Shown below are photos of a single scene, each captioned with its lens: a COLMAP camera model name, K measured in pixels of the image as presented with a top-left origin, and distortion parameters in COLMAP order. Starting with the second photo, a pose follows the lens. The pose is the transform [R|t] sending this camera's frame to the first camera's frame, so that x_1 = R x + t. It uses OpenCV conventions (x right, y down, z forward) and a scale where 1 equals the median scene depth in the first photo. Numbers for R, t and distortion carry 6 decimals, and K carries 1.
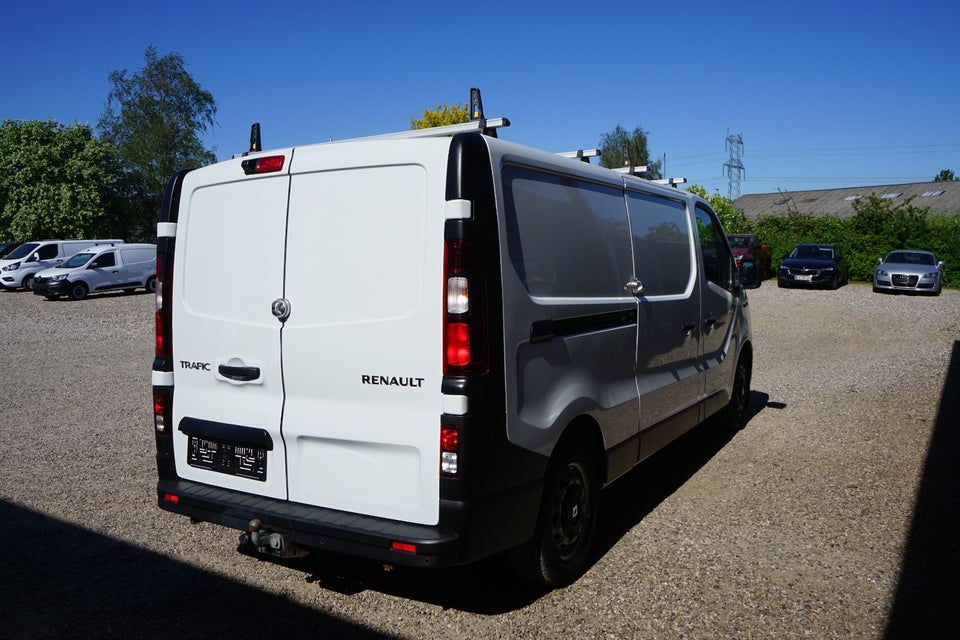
lens RADIAL K [[762.0, 0, 480.0], [0, 762.0, 320.0], [0, 0, 1]] dist [-0.014557, -0.000200]
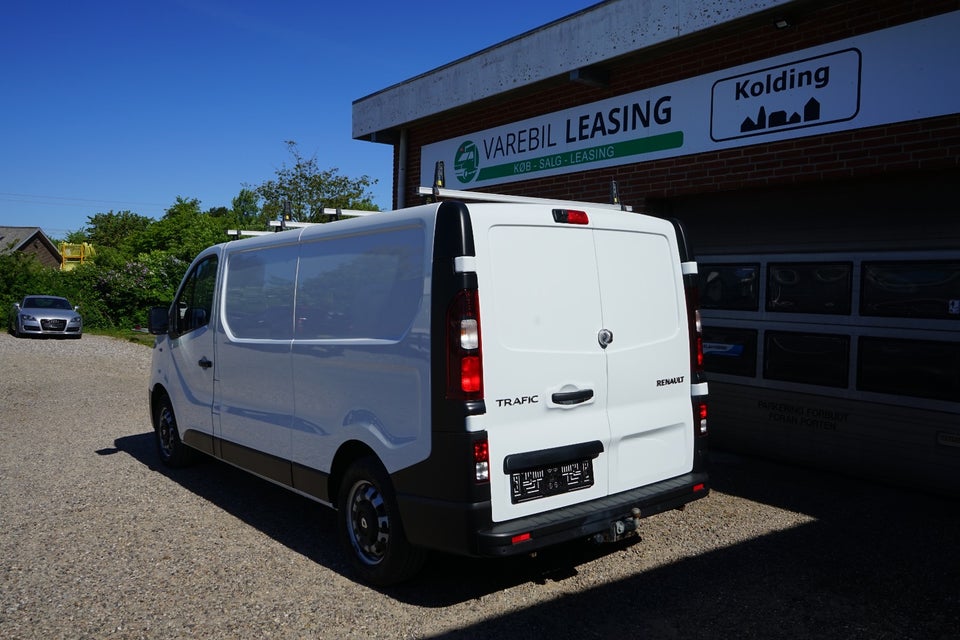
lens RADIAL K [[762.0, 0, 480.0], [0, 762.0, 320.0], [0, 0, 1]] dist [-0.014557, -0.000200]
pose [[0.353407, -0.016813, 0.935318, -1.345503], [0.073683, 0.997232, -0.009915, -0.041331], [-0.932563, 0.072421, 0.353668, 0.684530]]
